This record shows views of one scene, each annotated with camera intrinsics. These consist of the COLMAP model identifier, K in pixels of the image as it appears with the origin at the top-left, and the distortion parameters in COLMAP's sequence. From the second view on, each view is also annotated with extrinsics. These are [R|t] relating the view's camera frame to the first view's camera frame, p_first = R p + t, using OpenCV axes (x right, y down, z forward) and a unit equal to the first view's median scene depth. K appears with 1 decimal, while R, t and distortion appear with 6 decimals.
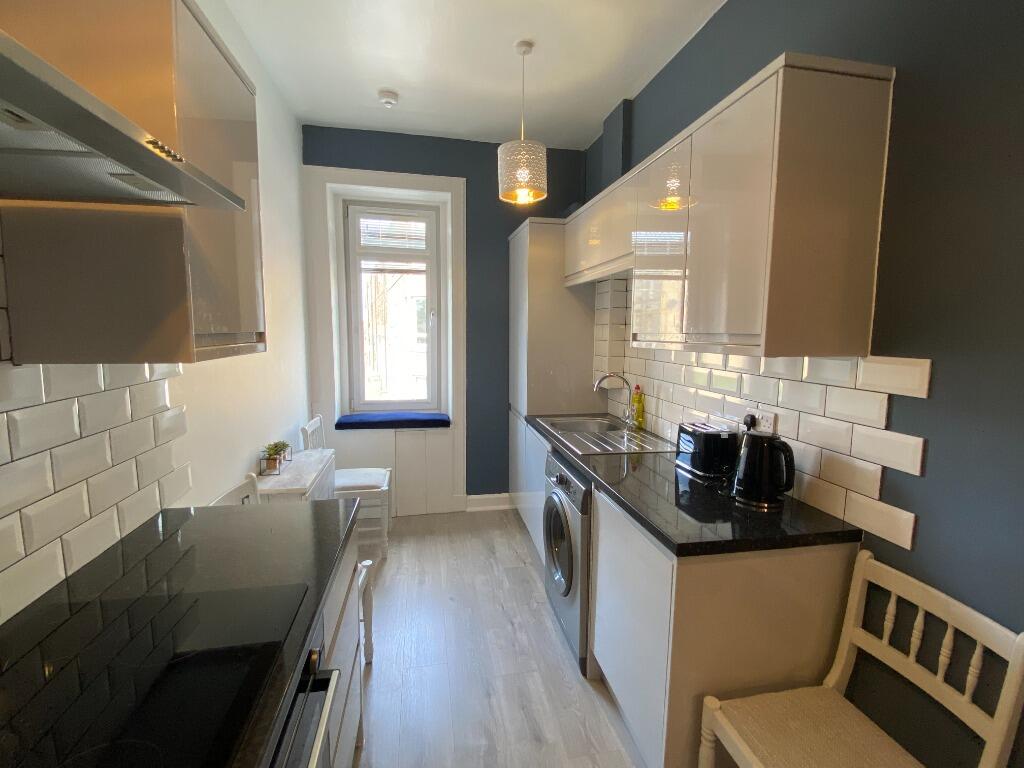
lens RADIAL K [[458.9, 0, 513.0], [0, 458.9, 381.9], [0, 0, 1]] dist [0.011948, -0.000167]
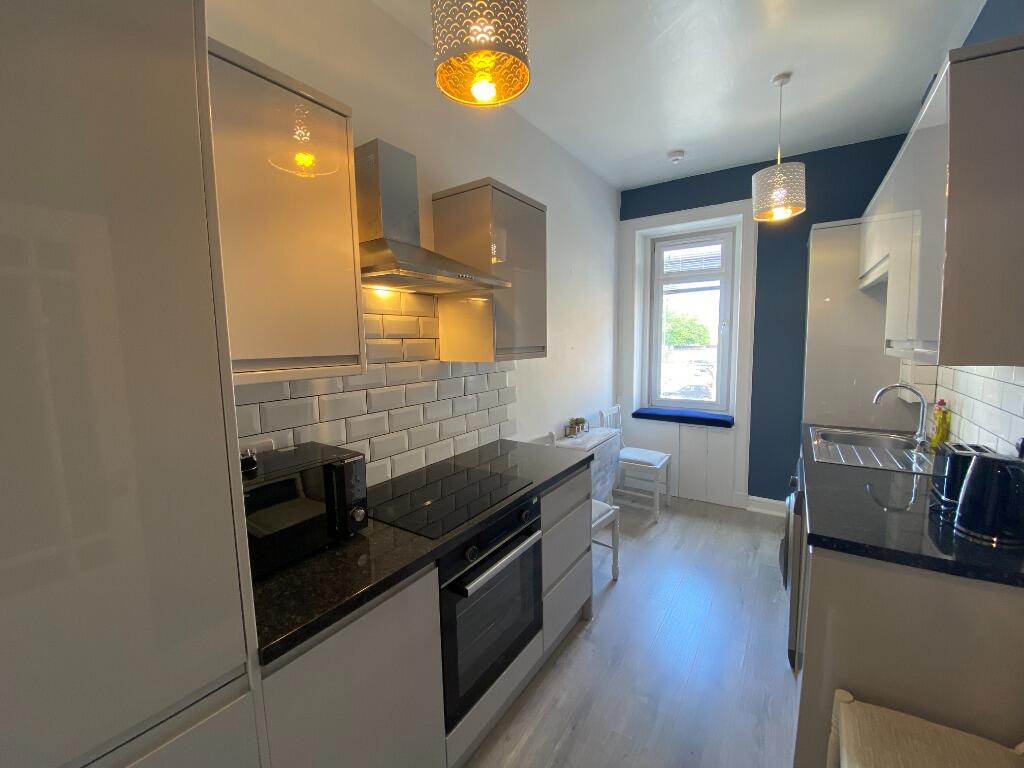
lens RADIAL K [[415.6, 0, 509.1], [0, 415.6, 379.5], [0, 0, 1]] dist [0.054032, -0.037390]
pose [[0.703227, 0.043263, -0.709648, 0.225586], [-0.054838, 0.998474, 0.006530, 0.007469], [0.708848, 0.034324, 0.704526, -0.097832]]
